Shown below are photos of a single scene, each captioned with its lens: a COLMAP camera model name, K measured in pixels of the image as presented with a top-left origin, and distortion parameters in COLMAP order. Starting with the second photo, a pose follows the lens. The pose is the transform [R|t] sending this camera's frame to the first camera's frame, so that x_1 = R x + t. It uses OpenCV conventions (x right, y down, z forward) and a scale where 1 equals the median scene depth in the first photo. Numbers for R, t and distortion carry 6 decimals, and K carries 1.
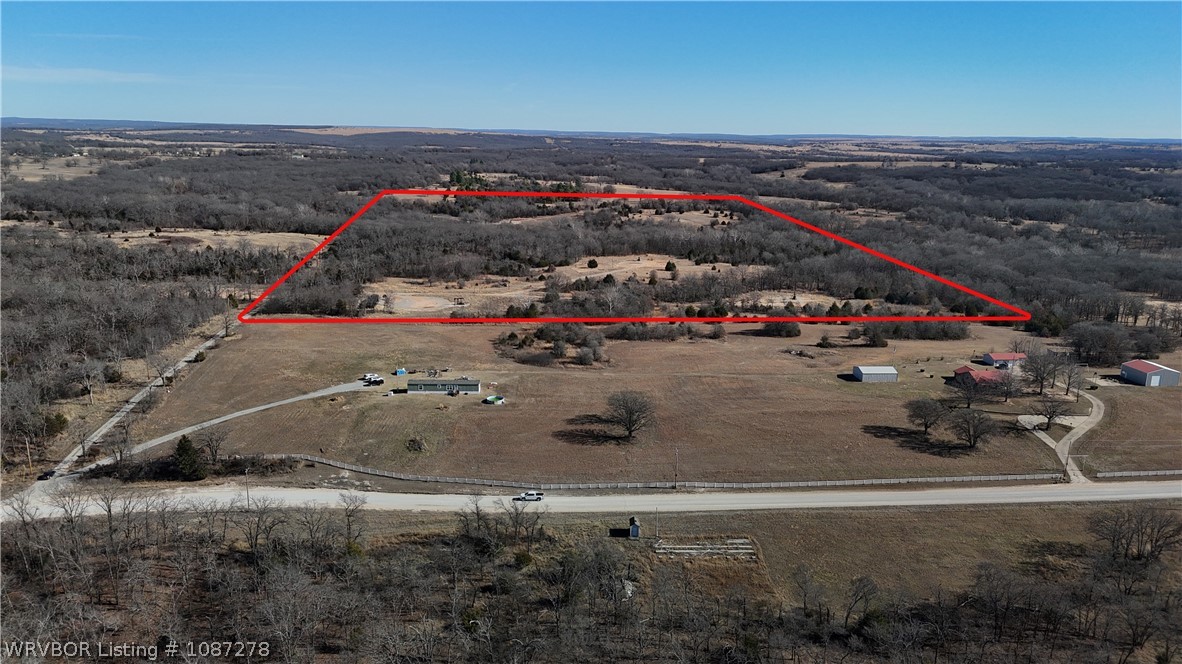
lens RADIAL K [[871.5, 0, 594.6], [0, 871.5, 329.1], [0, 0, 1]] dist [0.086845, -0.077047]
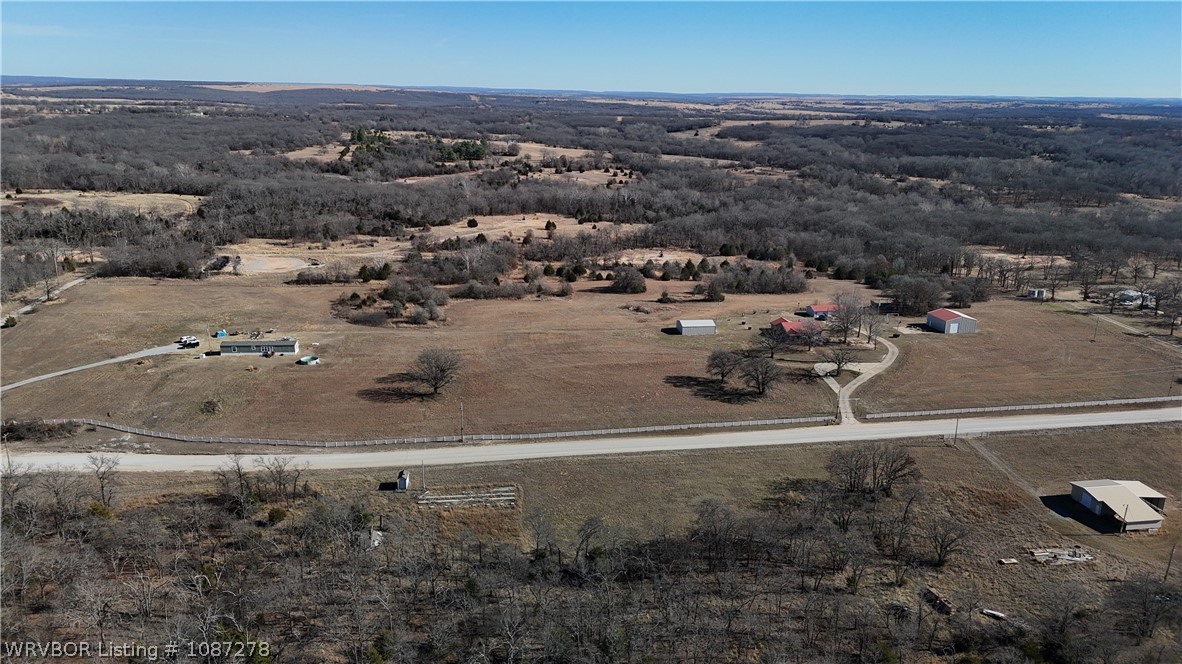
lens RADIAL K [[871.5, 0, 593.4], [0, 871.5, 325.9], [0, 0, 1]] dist [0.086845, -0.077047]
pose [[0.997262, -0.018180, 0.071685, 0.108438], [0.015184, 0.998997, 0.042120, 0.003788], [-0.072379, -0.040916, 0.996538, -0.016067]]
